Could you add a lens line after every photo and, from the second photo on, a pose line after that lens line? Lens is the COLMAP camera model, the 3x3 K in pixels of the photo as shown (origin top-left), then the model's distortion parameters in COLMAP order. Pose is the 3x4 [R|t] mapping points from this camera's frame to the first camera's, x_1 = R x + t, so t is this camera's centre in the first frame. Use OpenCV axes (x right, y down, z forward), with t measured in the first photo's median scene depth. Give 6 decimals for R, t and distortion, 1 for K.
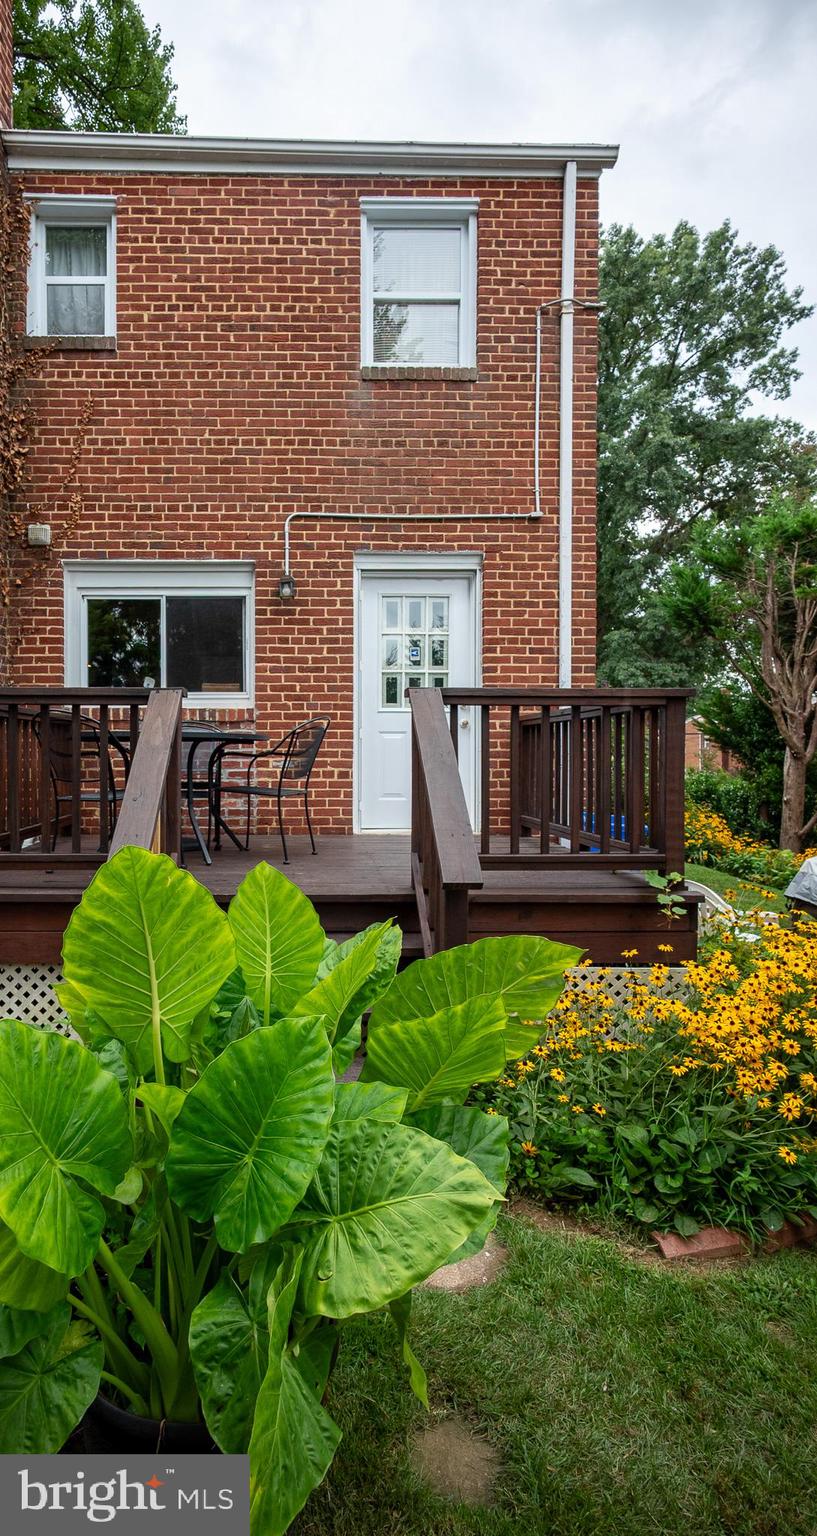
lens RADIAL K [[740.6, 0, 400.9], [0, 740.6, 769.7], [0, 0, 1]] dist [0.021242, 0.000442]
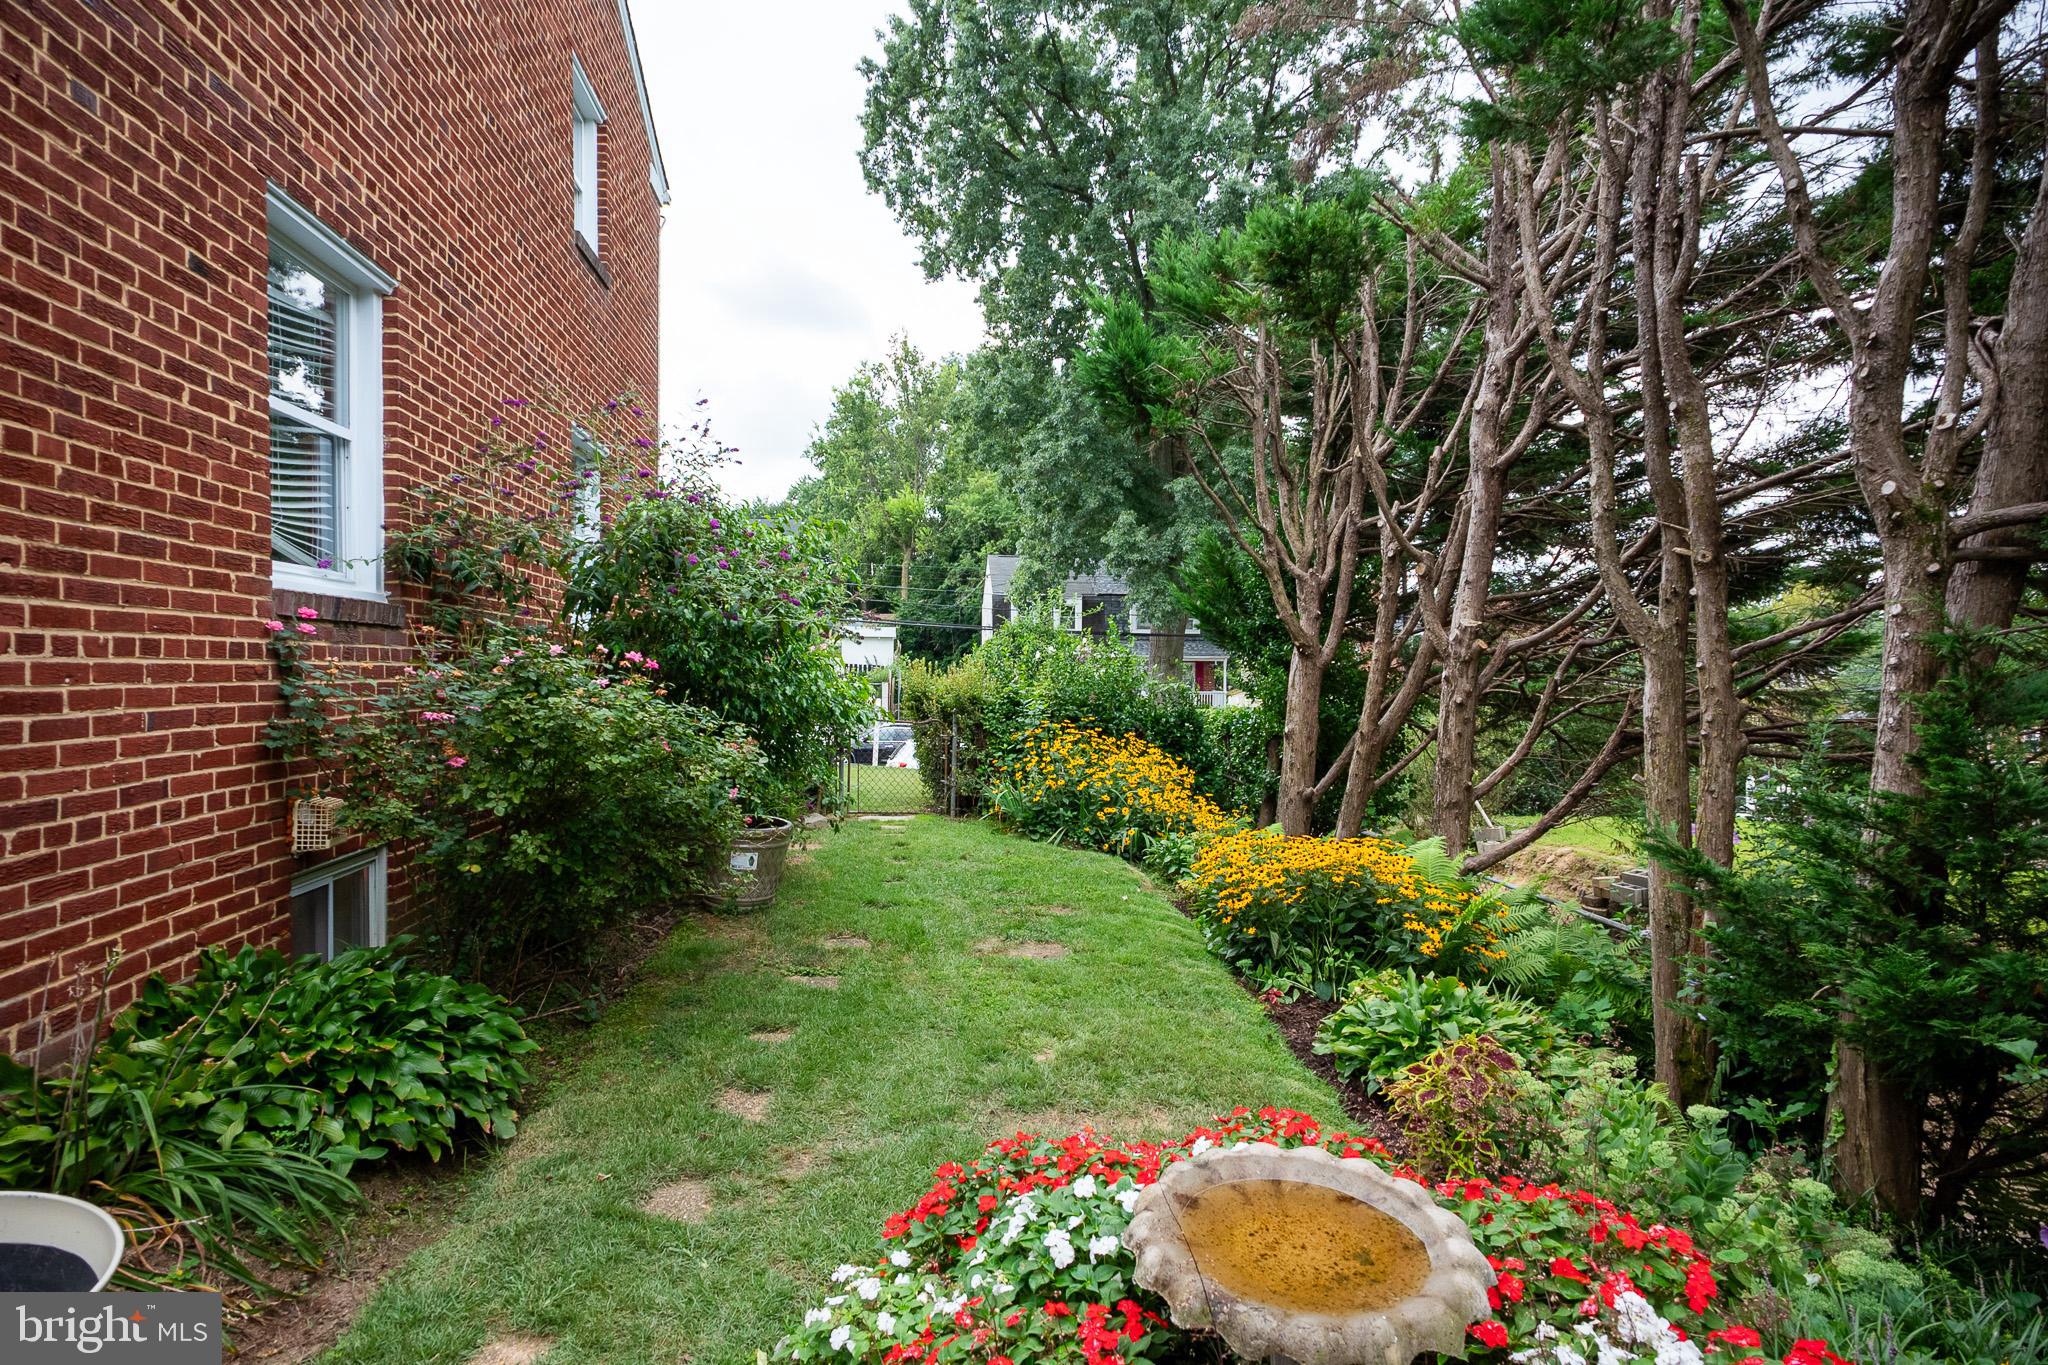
lens RADIAL K [[1089.3, 0, 1042.5], [0, 1089.3, 681.3], [0, 0, 1]] dist [0.012207, -0.000369]
pose [[0.991959, 0.006255, 0.126406, 0.226046], [-0.005894, 0.999977, -0.003228, 0.007040], [-0.126423, 0.002457, 0.991973, 0.217609]]
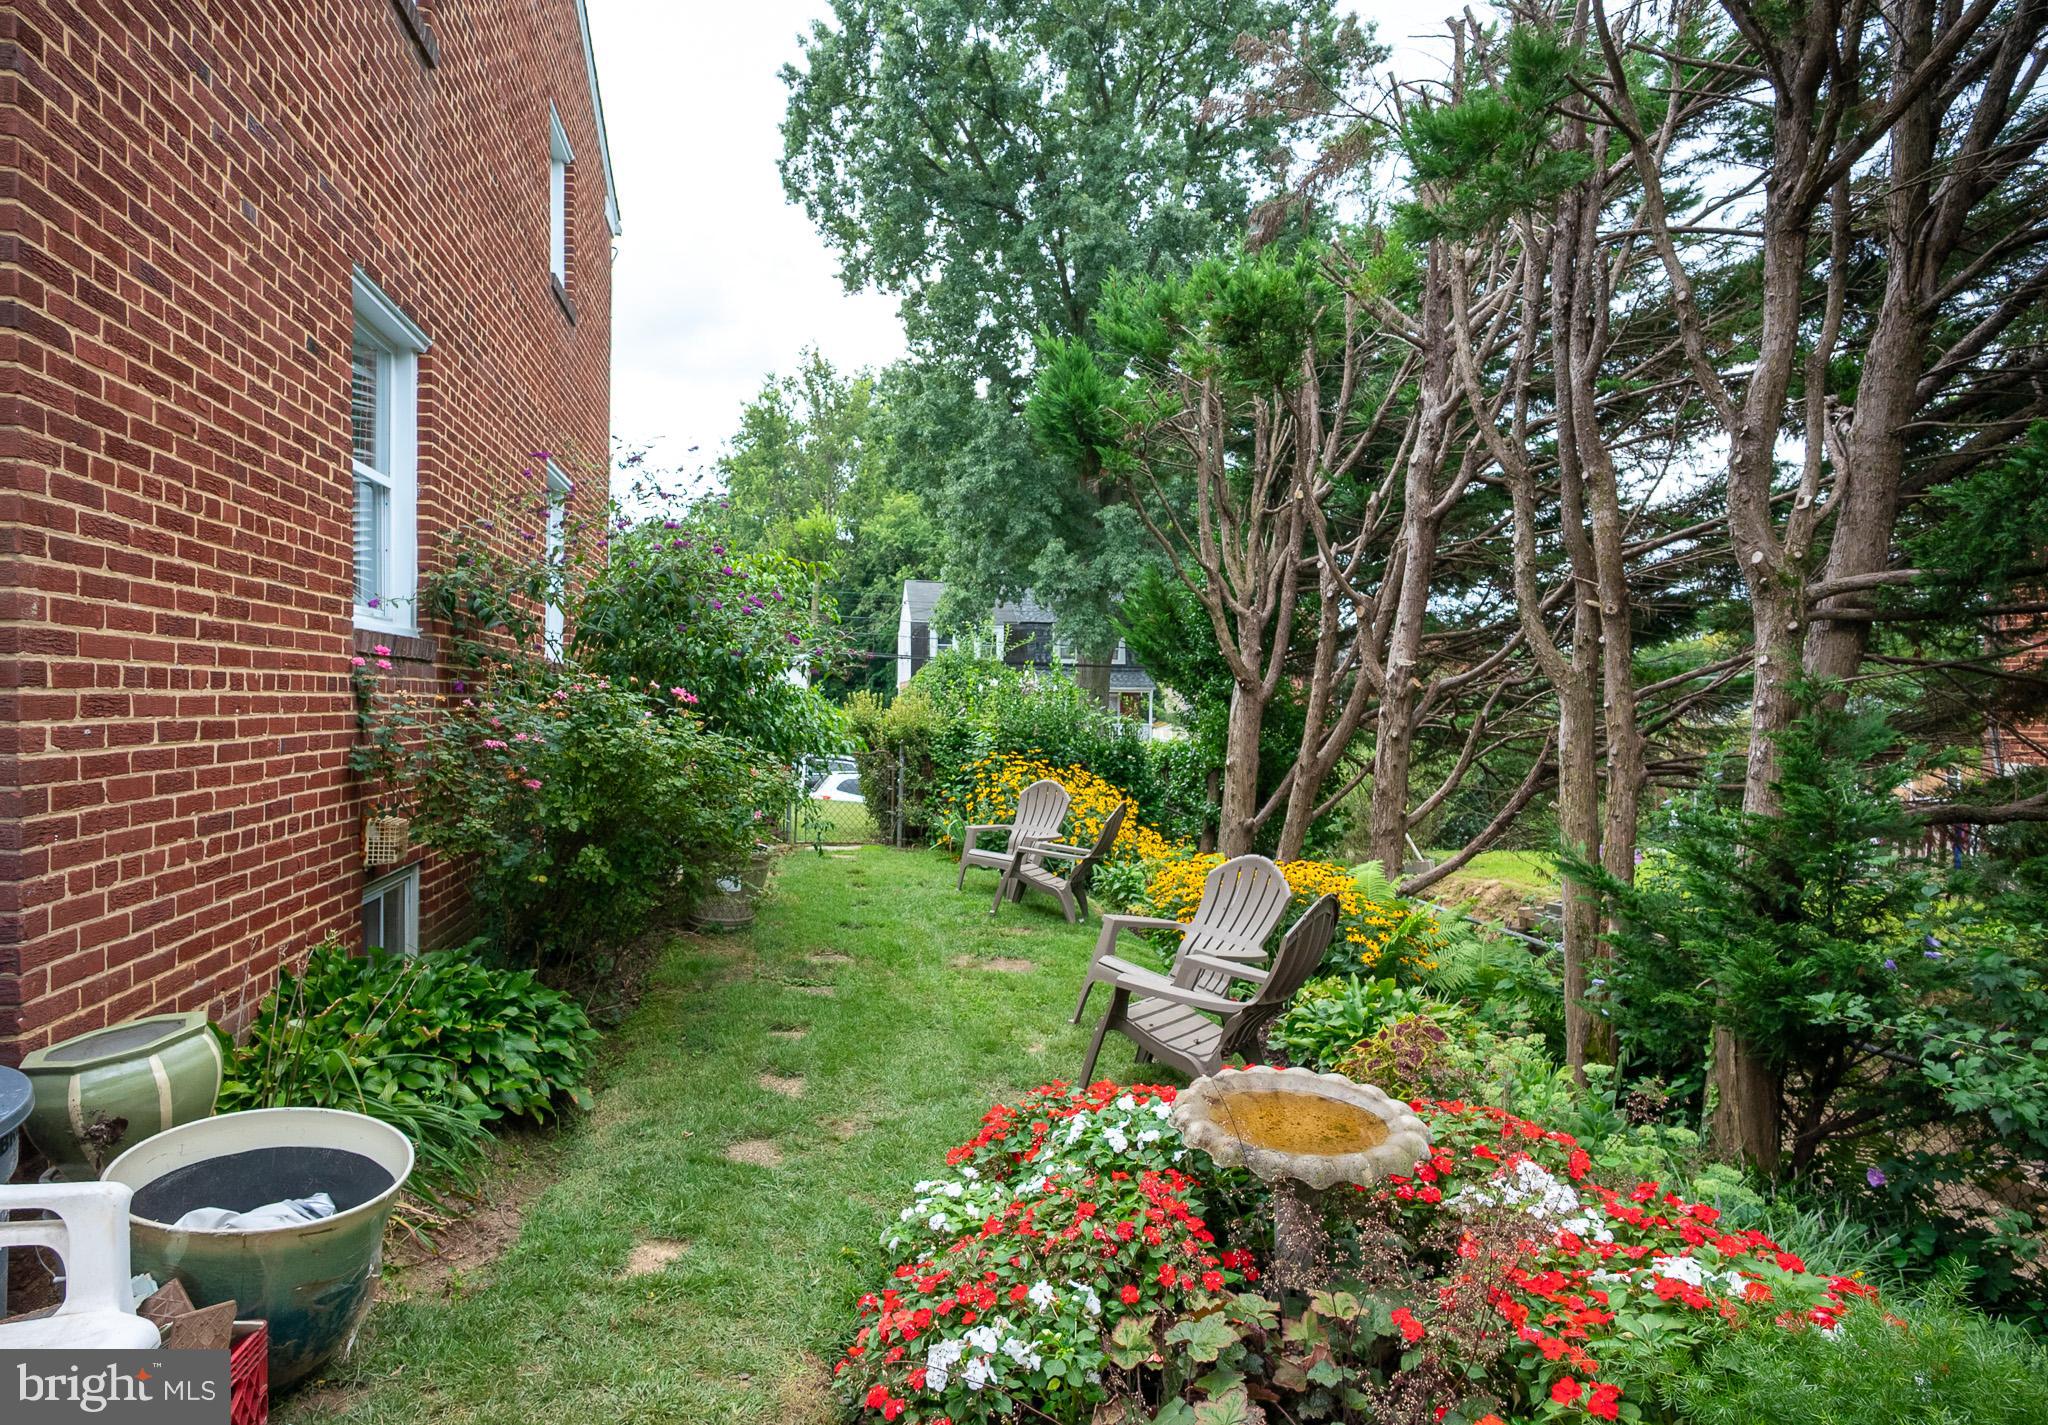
lens RADIAL K [[1137.2, 0, 1014.6], [0, 1137.2, 712.1], [0, 0, 1]] dist [0.011619, 0.001463]
pose [[0.984760, 0.012677, 0.173456, 0.197438], [-0.012157, 0.999918, -0.004062, 0.006447], [-0.173493, 0.001892, 0.984833, 0.170926]]
